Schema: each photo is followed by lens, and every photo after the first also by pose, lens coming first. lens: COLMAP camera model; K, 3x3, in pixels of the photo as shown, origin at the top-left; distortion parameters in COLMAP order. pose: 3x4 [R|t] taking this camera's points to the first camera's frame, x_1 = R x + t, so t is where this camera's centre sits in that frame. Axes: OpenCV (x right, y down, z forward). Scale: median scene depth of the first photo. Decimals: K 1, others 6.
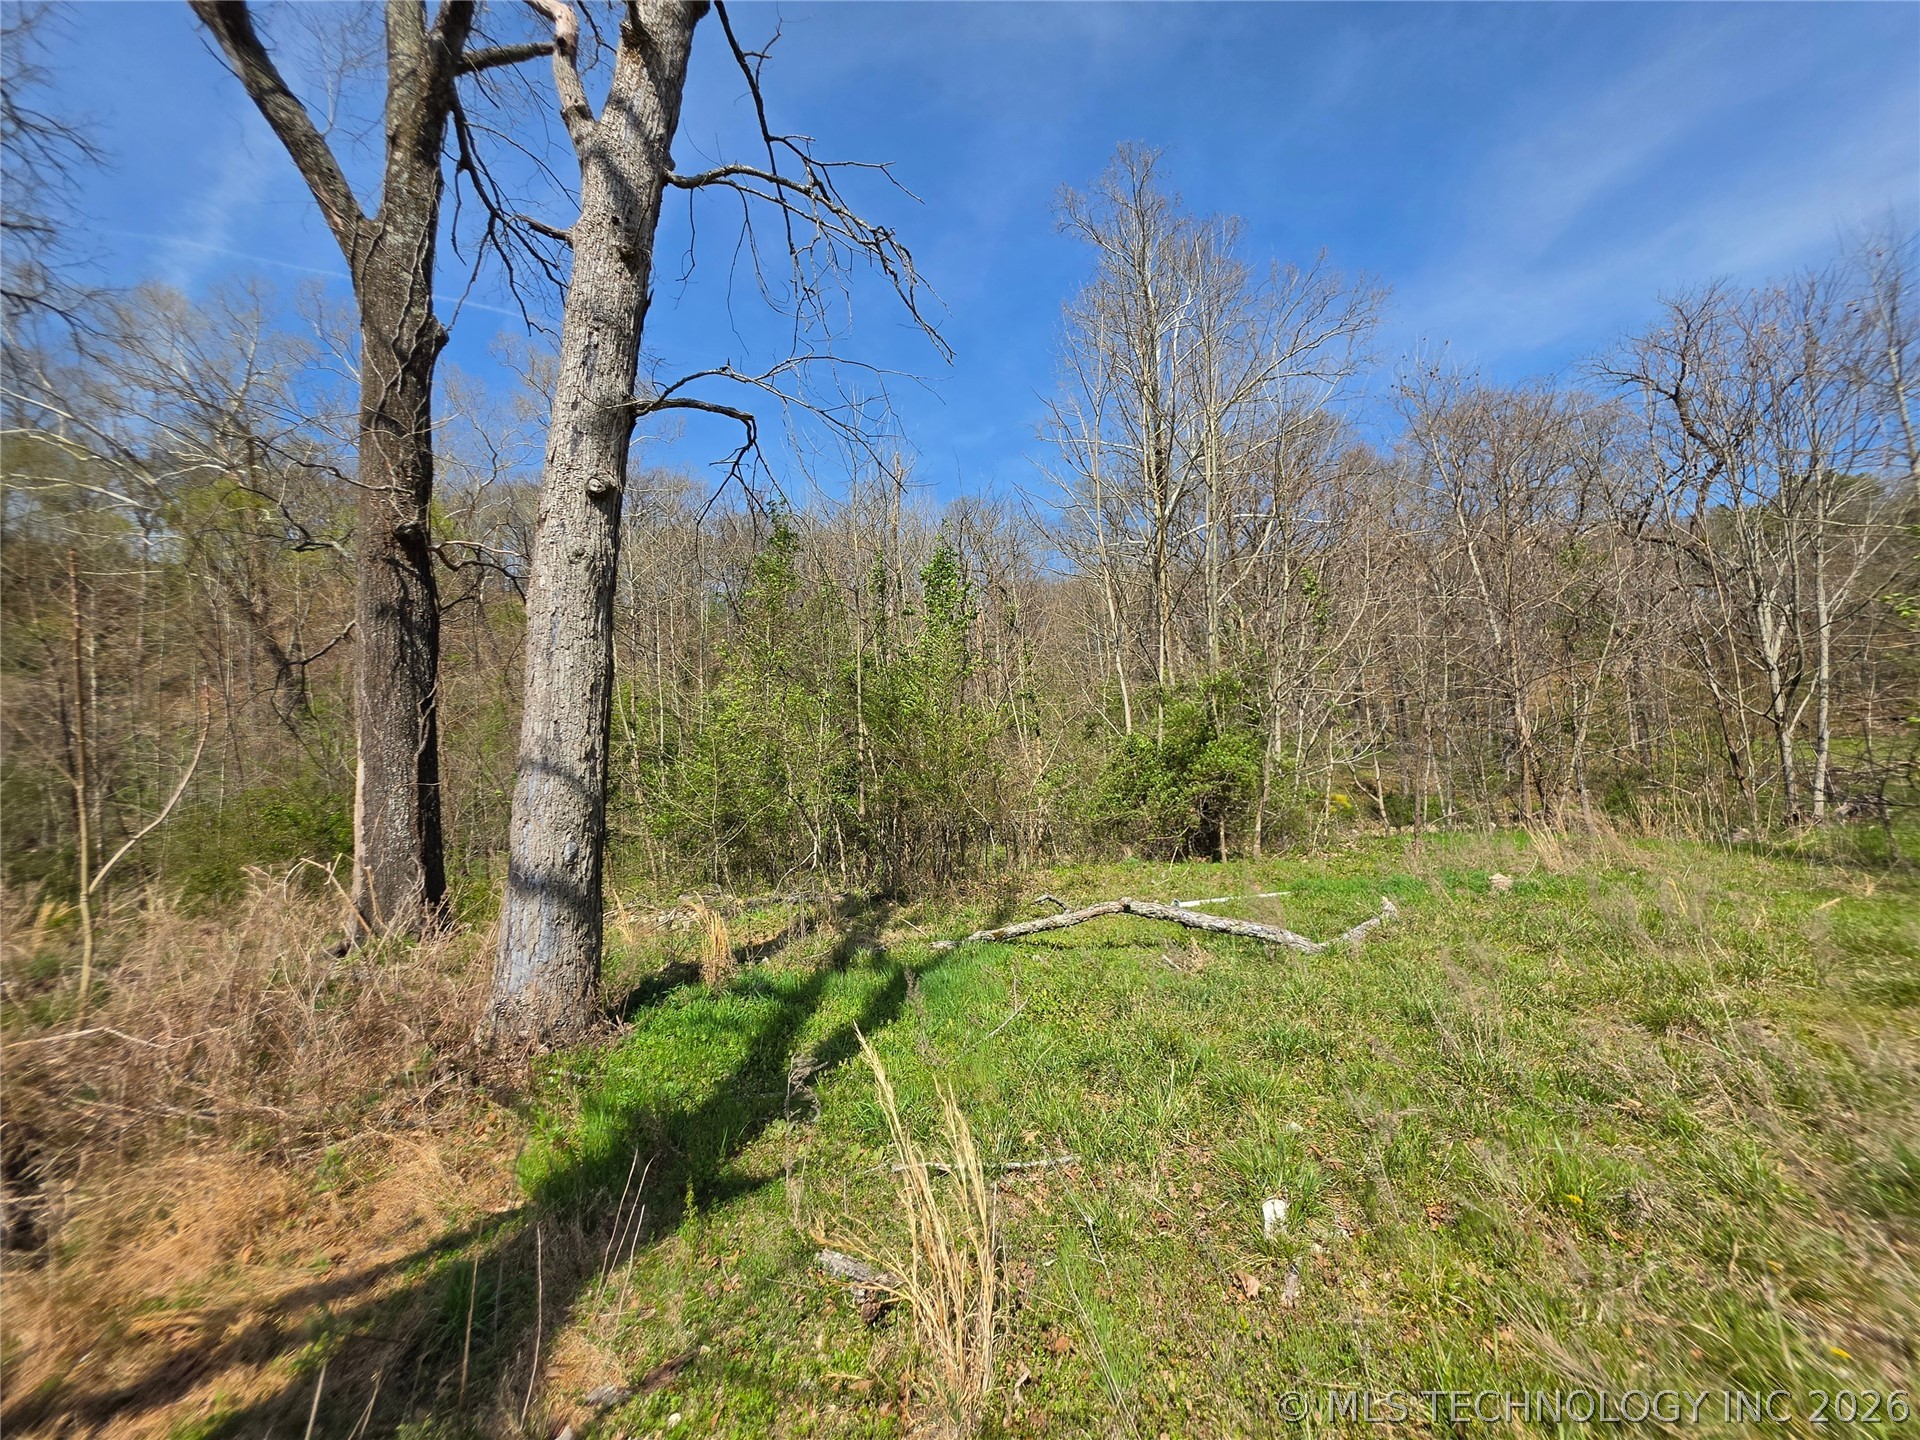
lens RADIAL K [[769.1, 0, 944.0], [0, 769.1, 705.8], [0, 0, 1]] dist [-0.002473, 0.001804]
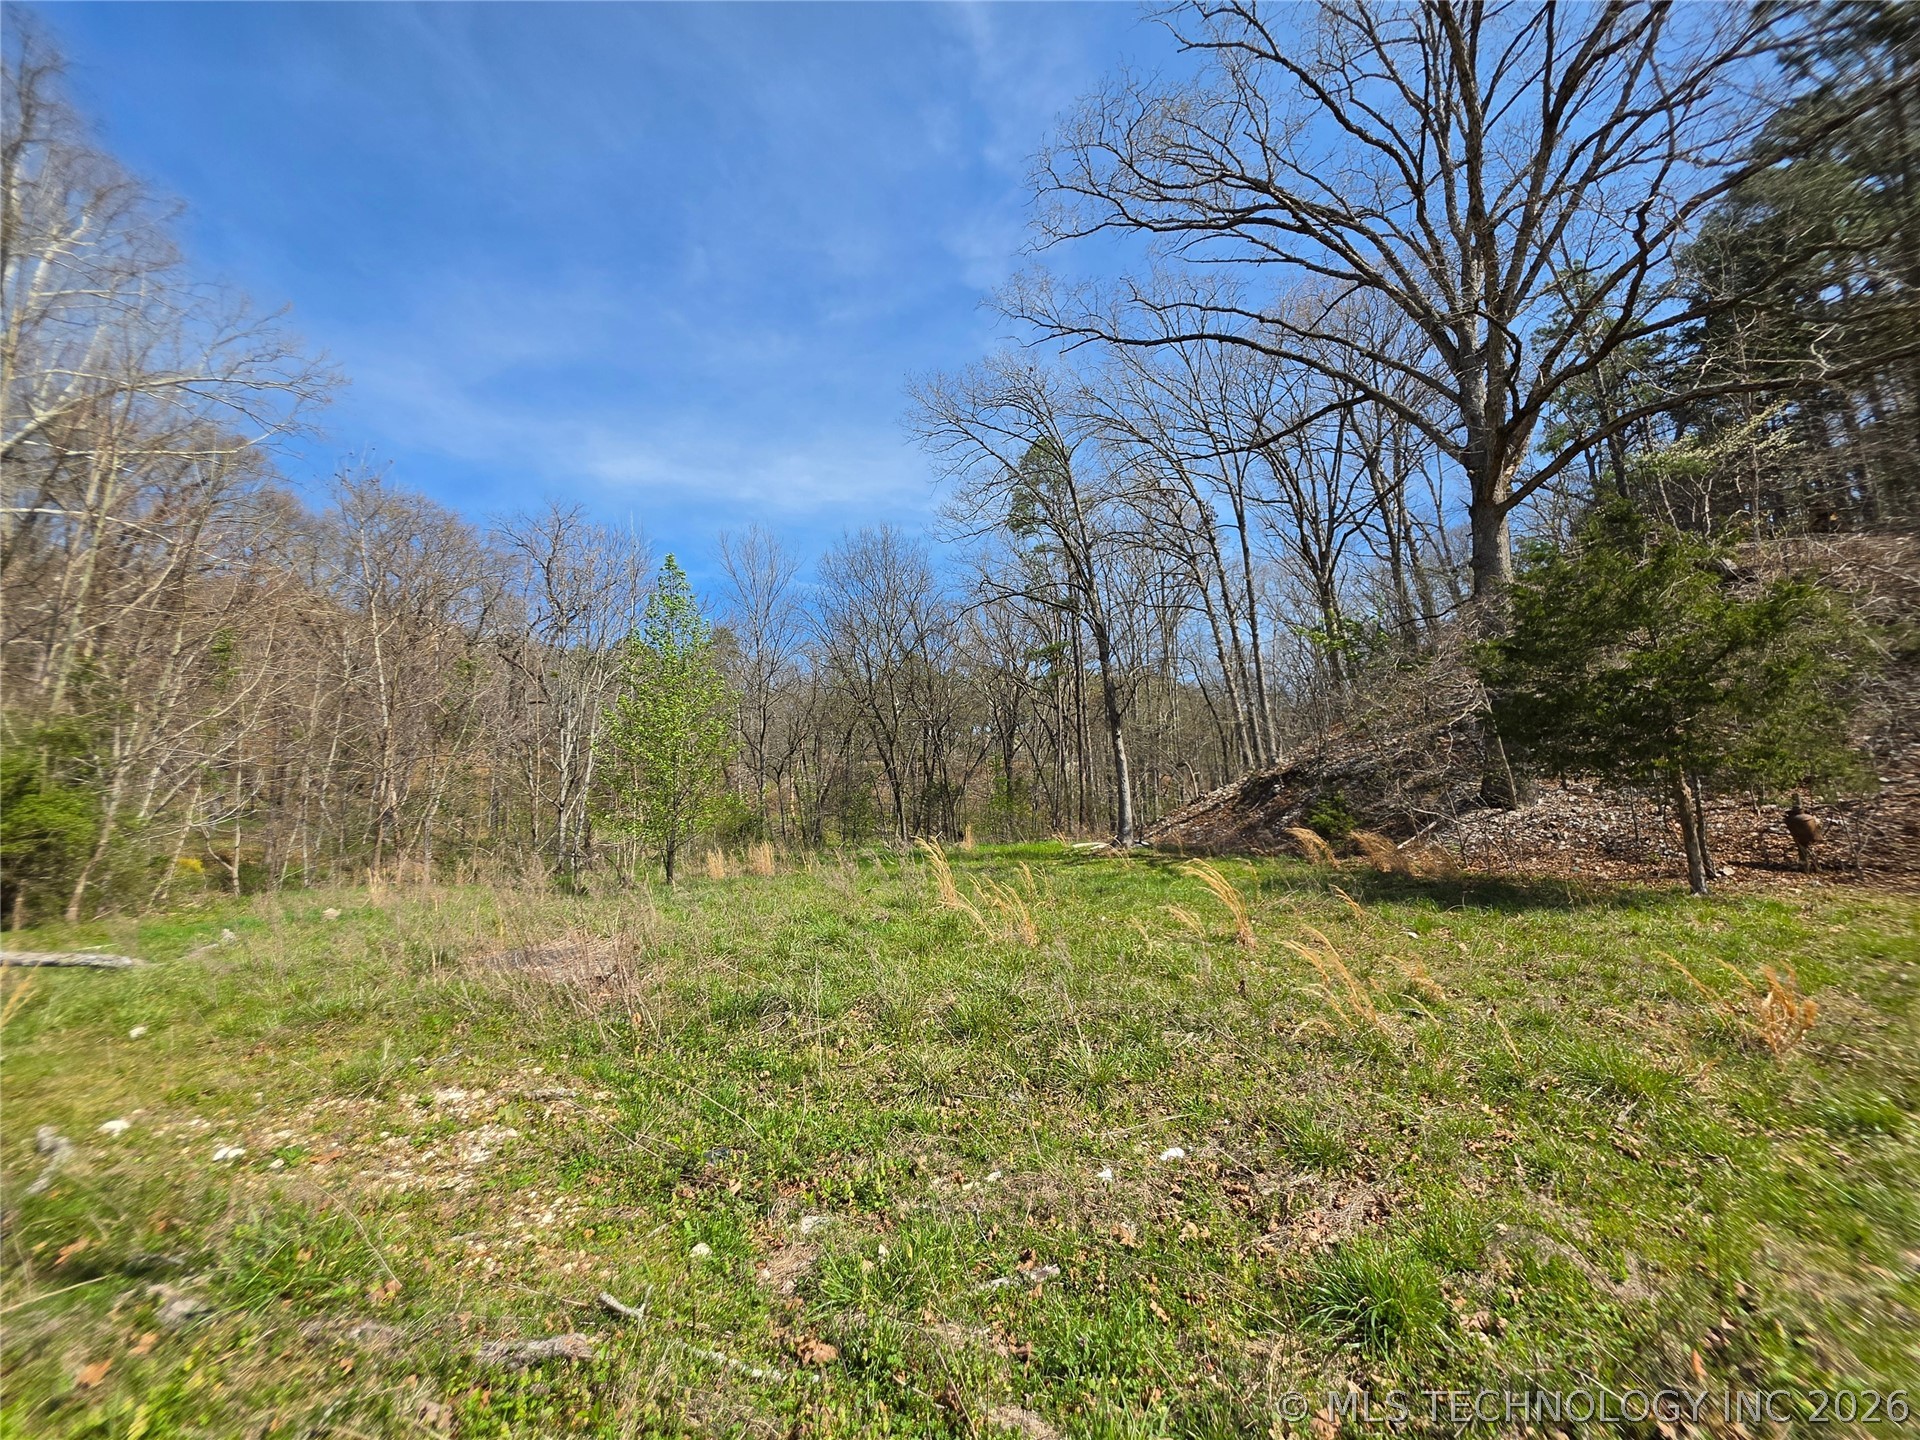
lens RADIAL K [[769.1, 0, 947.0], [0, 769.1, 720.4], [0, 0, 1]] dist [-0.002473, 0.001804]
pose [[0.313178, 0.155897, 0.936811, -0.324236], [-0.083528, 0.987133, -0.136348, -0.014936], [-0.946014, -0.035549, 0.322171, -0.571410]]
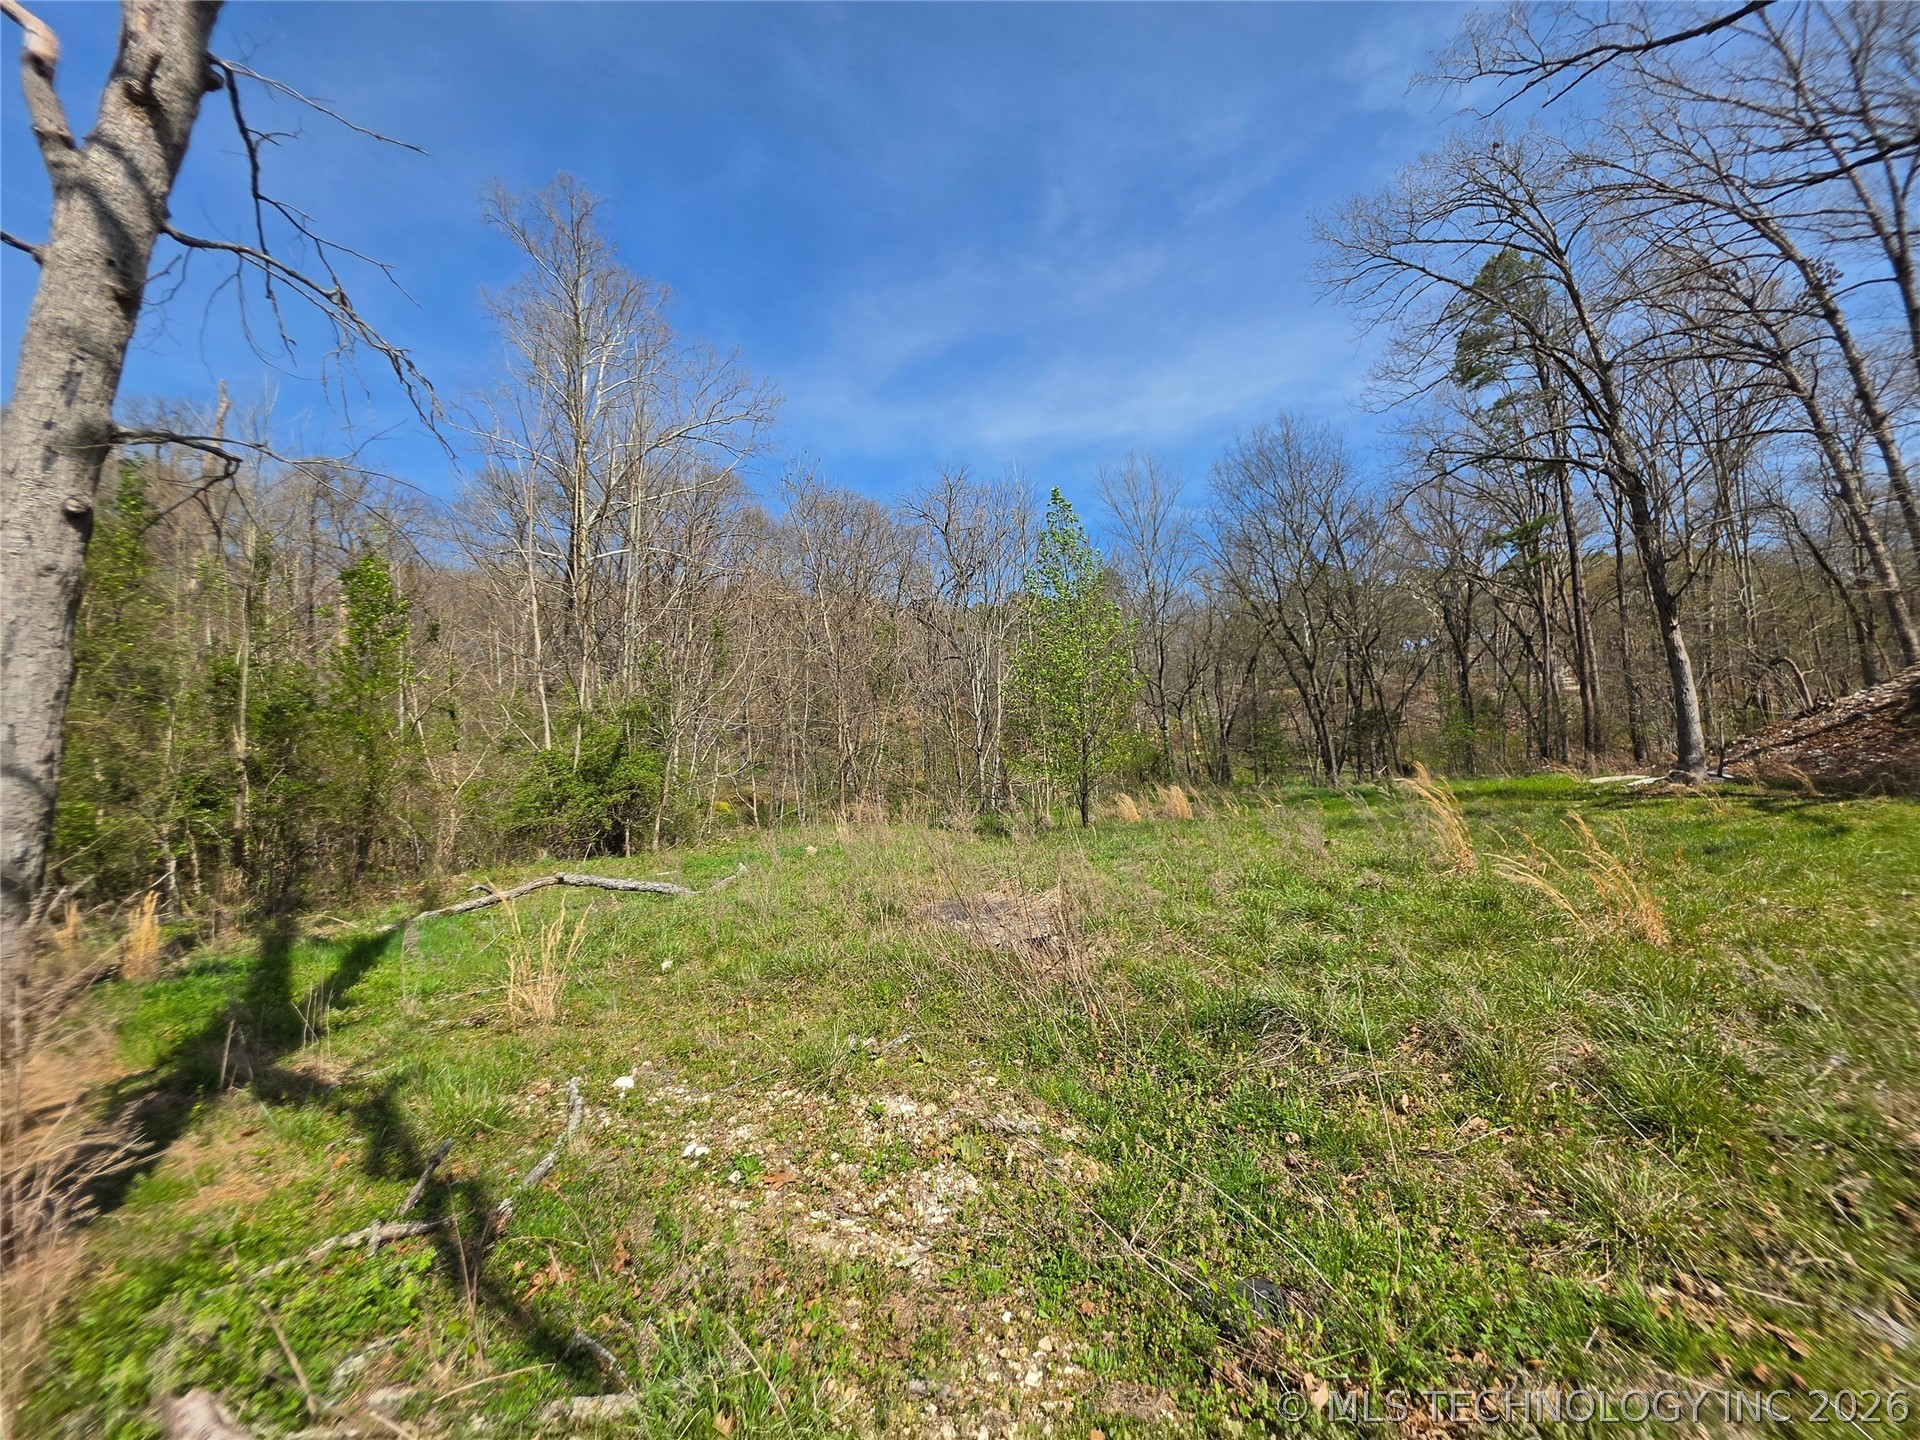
lens RADIAL K [[769.1, 0, 946.8], [0, 769.1, 715.4], [0, 0, 1]] dist [-0.002473, 0.001804]
pose [[0.732842, 0.055110, 0.678163, -0.191850], [-0.047990, 0.998419, -0.029276, -0.015961], [-0.678704, -0.011090, 0.734328, -0.430543]]
